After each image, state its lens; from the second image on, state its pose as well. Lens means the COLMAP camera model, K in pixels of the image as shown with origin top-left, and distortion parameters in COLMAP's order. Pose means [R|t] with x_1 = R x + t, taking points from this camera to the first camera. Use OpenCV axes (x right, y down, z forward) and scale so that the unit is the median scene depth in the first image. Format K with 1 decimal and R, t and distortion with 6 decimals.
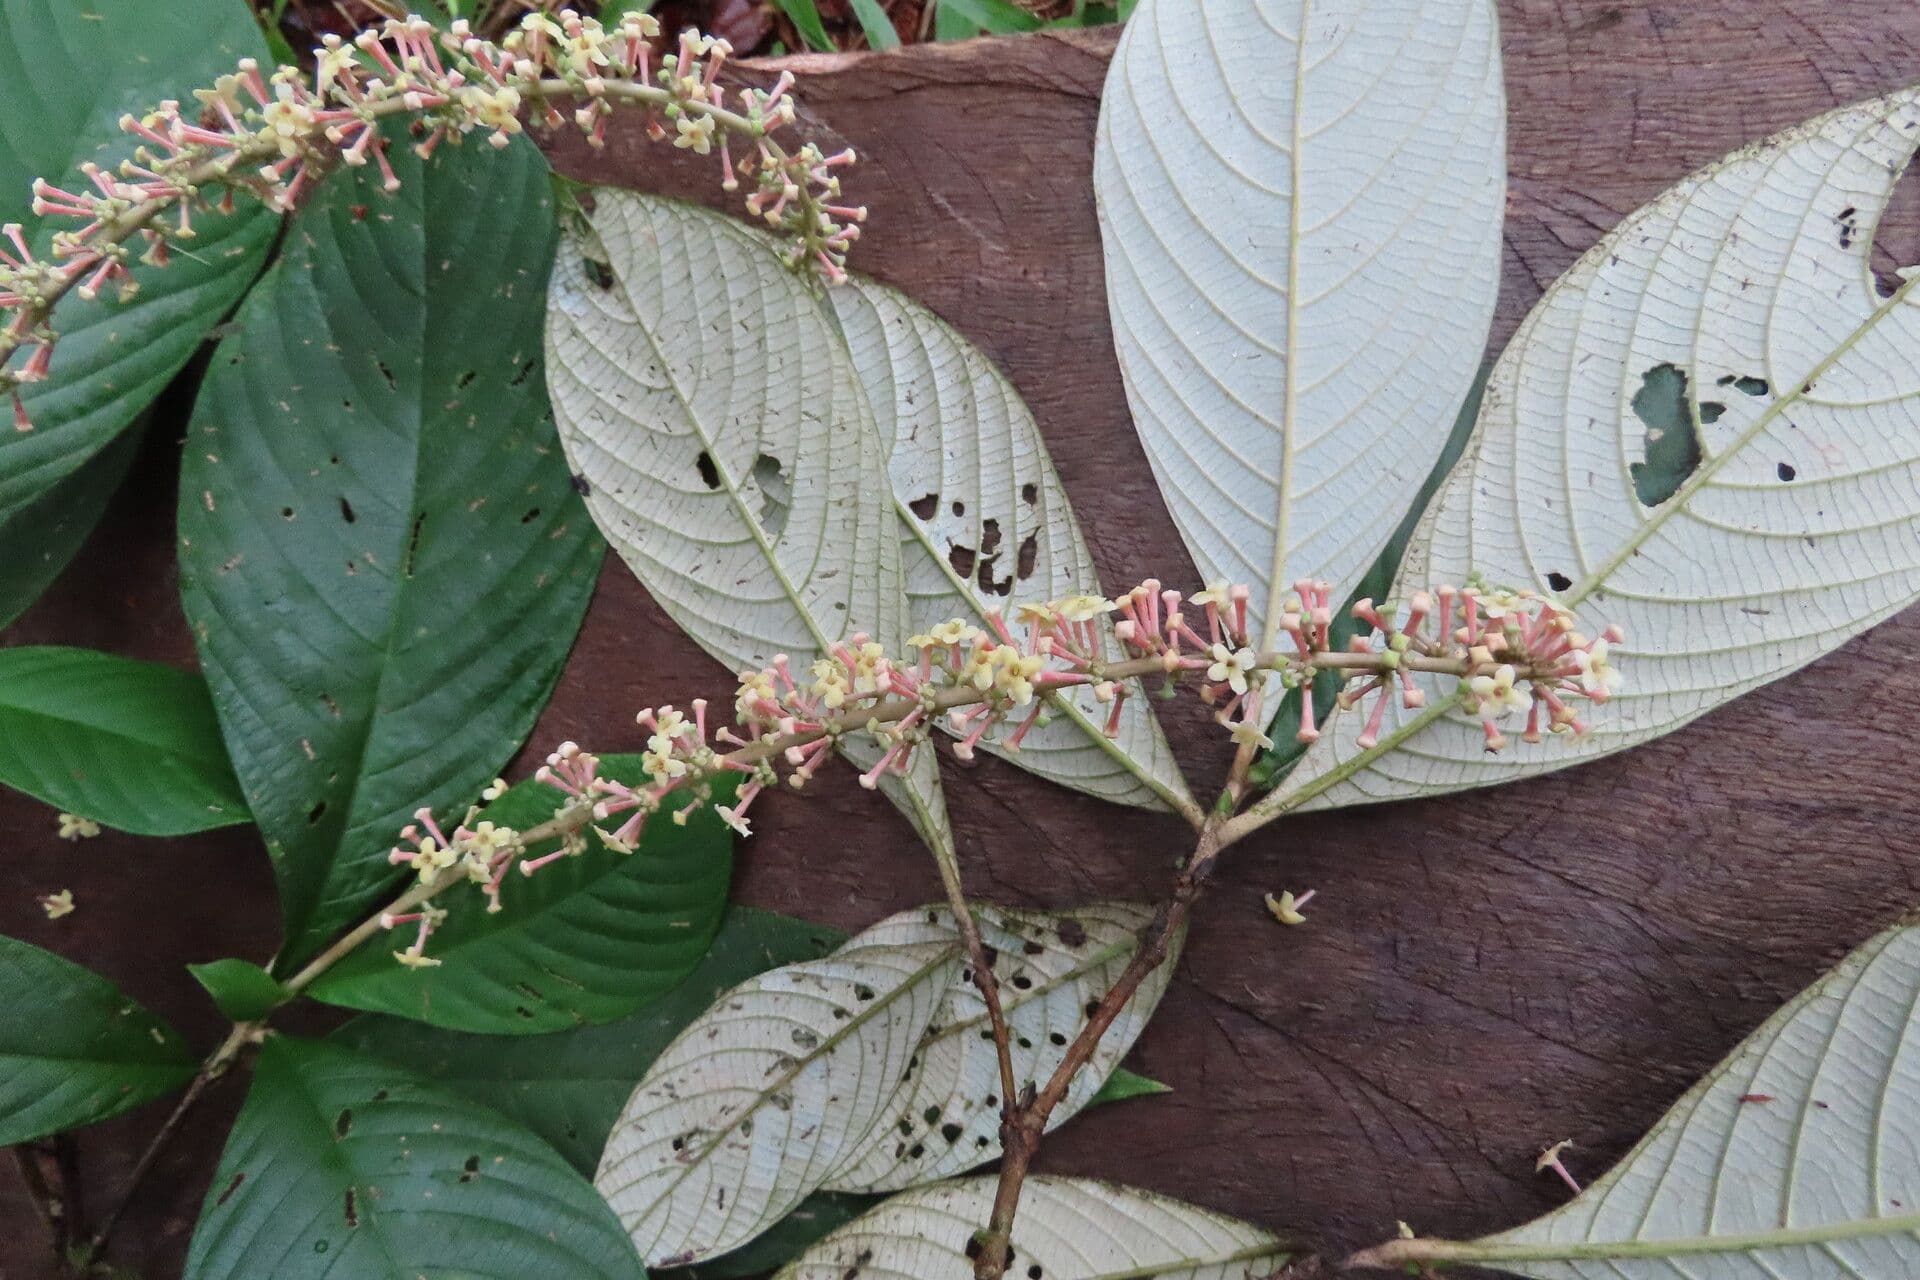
lens RADIAL K [[1153.5, 0, 960.0], [0, 1153.5, 640.0], [0, 0, 1]] dist [0.019580, -0.022357]
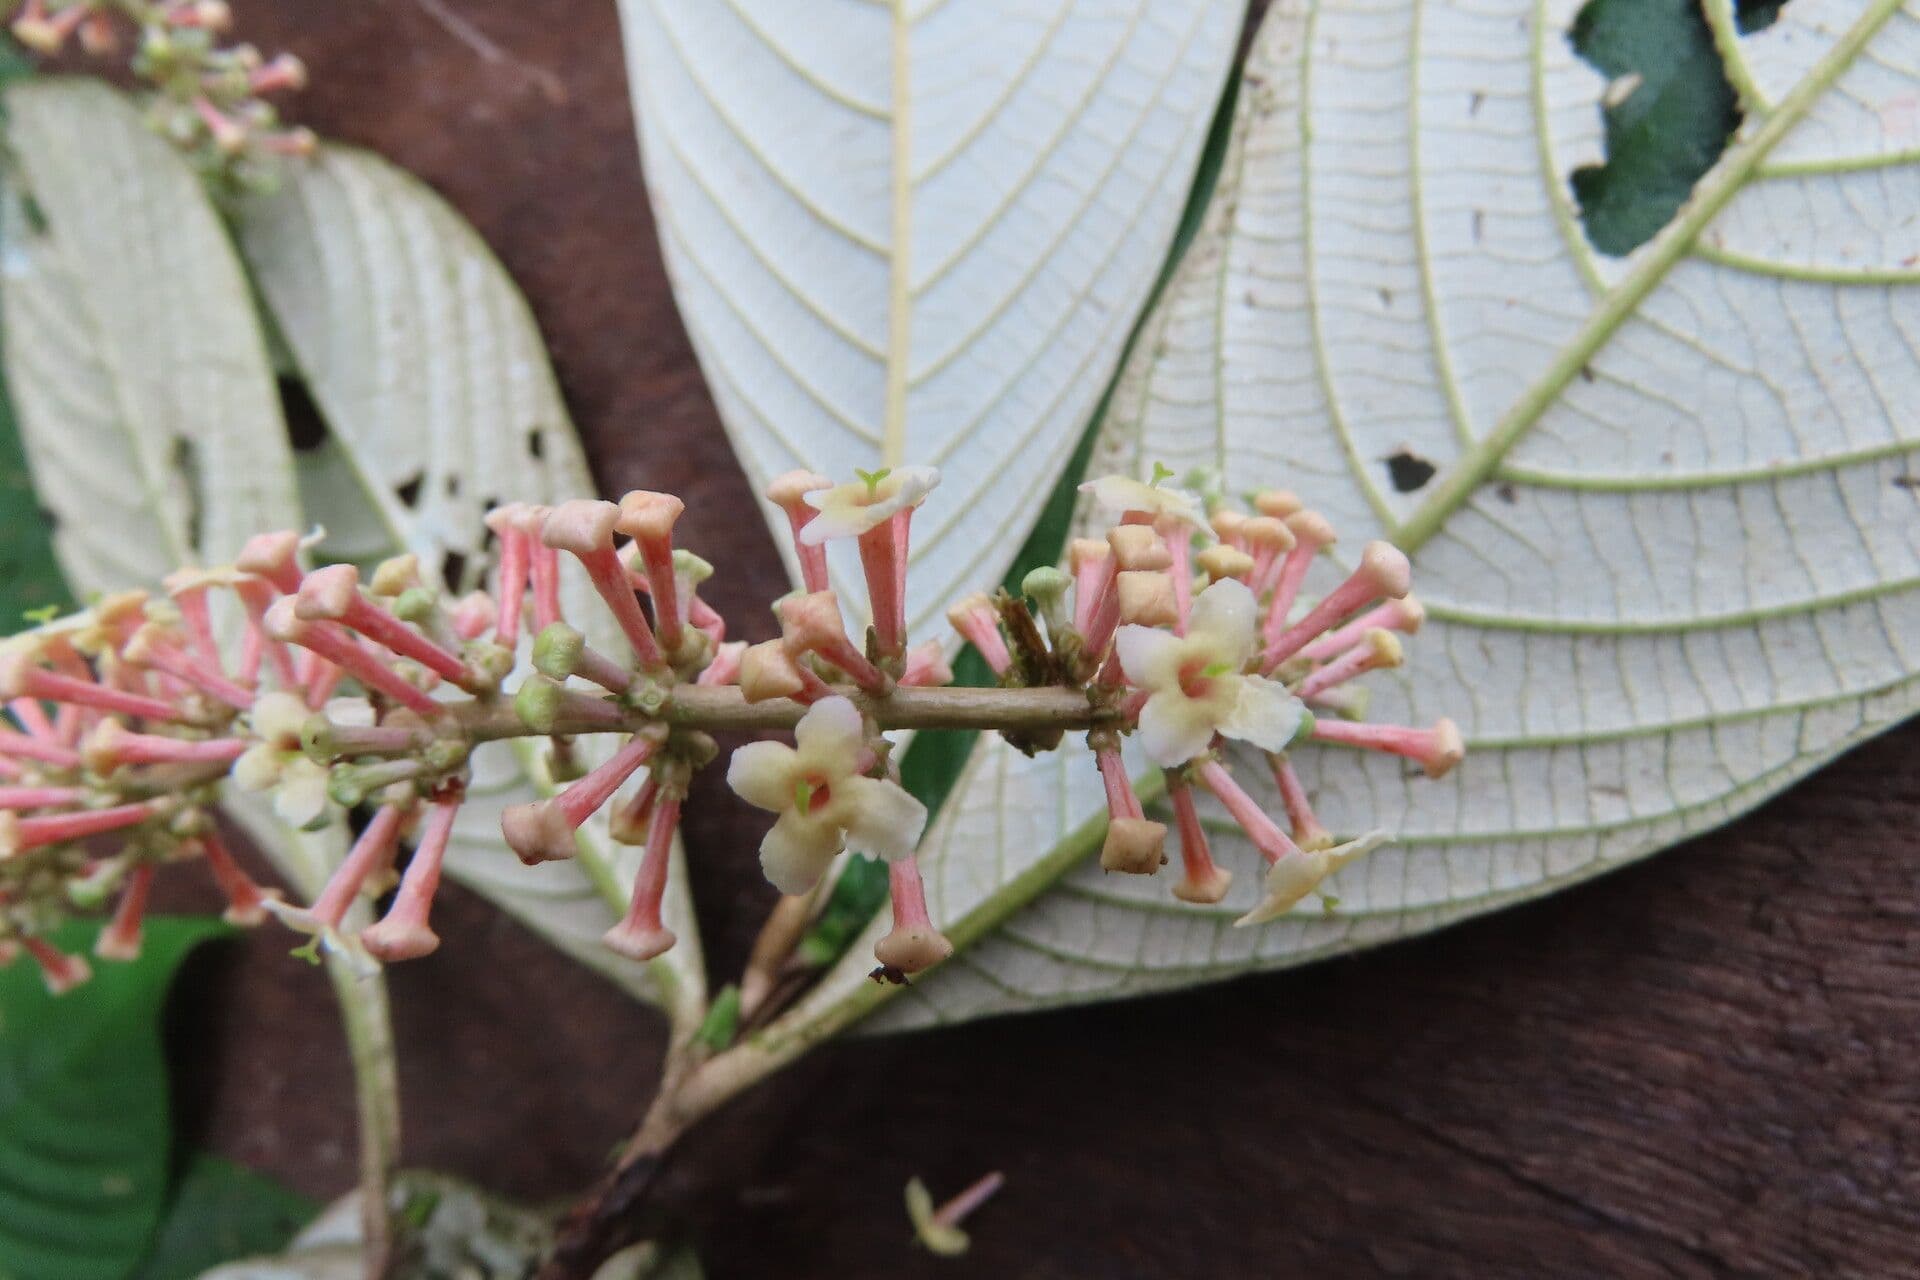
lens RADIAL K [[1153.5, 0, 960.0], [0, 1153.5, 640.0], [0, 0, 1]] dist [0.019580, -0.022357]
pose [[0.976275, -0.088800, -0.197487, 0.431571], [0.081554, 0.995673, -0.044543, 0.015498], [0.200587, 0.027380, 0.979293, 0.552500]]
